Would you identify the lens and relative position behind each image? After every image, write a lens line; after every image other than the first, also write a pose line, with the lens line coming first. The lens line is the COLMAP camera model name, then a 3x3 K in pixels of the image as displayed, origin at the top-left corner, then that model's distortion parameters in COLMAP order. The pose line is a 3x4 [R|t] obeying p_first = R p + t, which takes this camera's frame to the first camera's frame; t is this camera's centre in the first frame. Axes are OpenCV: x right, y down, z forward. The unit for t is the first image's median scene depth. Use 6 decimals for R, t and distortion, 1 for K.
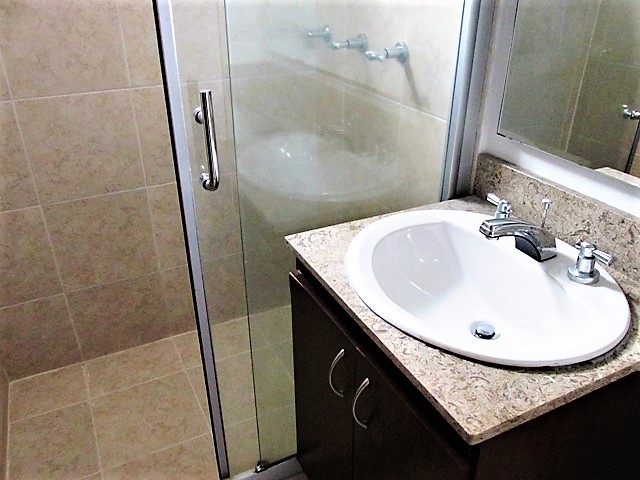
lens RADIAL K [[533.7, 0, 320.6], [0, 533.7, 240.2], [0, 0, 1]] dist [-0.018106, 0.003273]
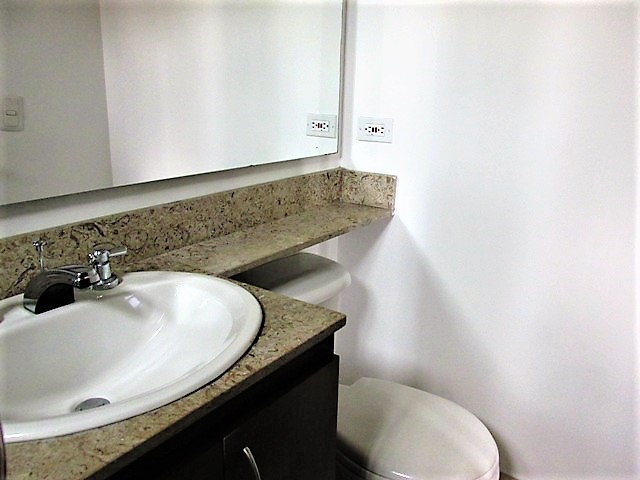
lens RADIAL K [[533.7, 0, 320.5], [0, 533.7, 240.3], [0, 0, 1]] dist [-0.018106, 0.003273]
pose [[-0.467457, -0.260645, 0.844718, -0.536394], [0.403896, 0.787010, 0.466350, -0.303829], [-0.786353, 0.559177, -0.262620, 0.891395]]
